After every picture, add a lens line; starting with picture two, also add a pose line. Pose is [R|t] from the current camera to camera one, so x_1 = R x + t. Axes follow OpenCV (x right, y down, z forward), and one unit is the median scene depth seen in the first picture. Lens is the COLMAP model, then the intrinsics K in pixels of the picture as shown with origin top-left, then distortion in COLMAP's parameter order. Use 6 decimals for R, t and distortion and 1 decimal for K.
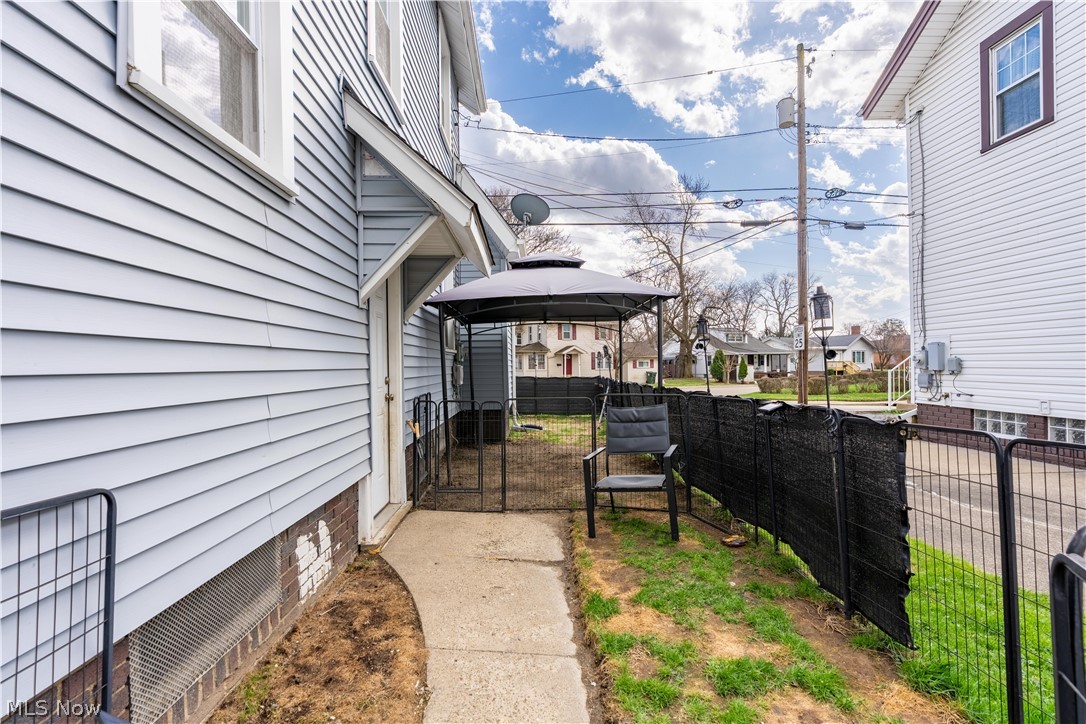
lens RADIAL K [[486.8, 0, 543.0], [0, 486.8, 362.0], [0, 0, 1]] dist [0.001129, 0.000291]
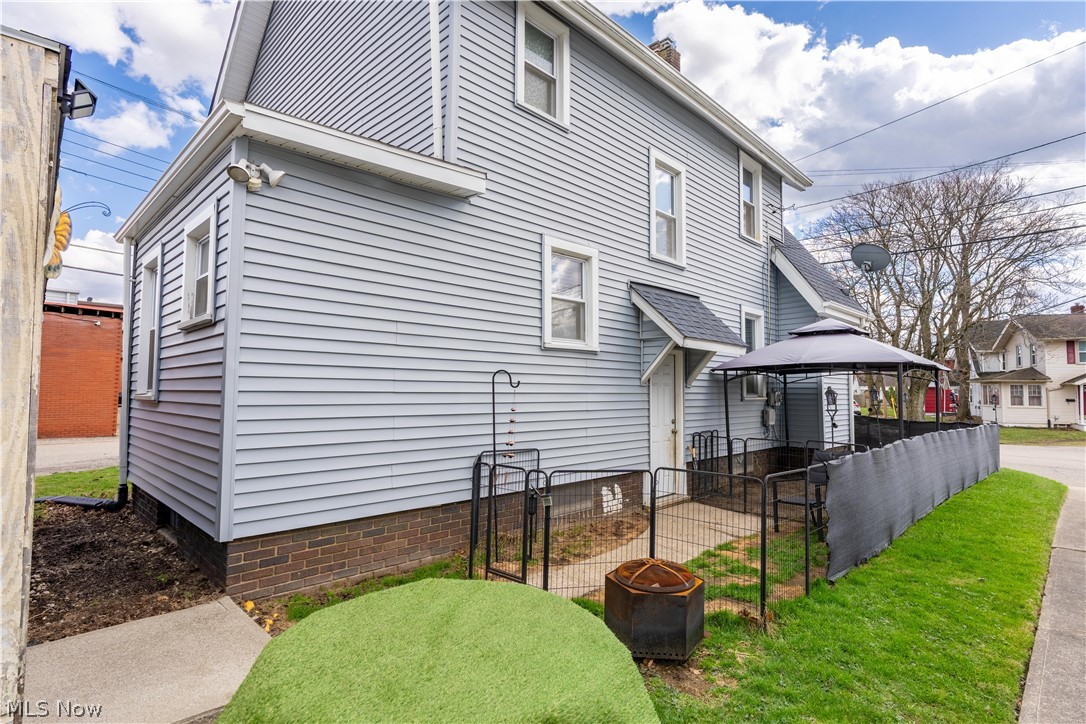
lens RADIAL K [[549.0, 0, 543.0], [0, 549.0, 362.0], [0, 0, 1]] dist [0.025795, 0.000345]
pose [[0.688941, -0.020656, -0.724523, 0.731838], [-0.009706, 0.999241, -0.037717, -0.088563], [0.724753, 0.033017, 0.688217, -0.637738]]
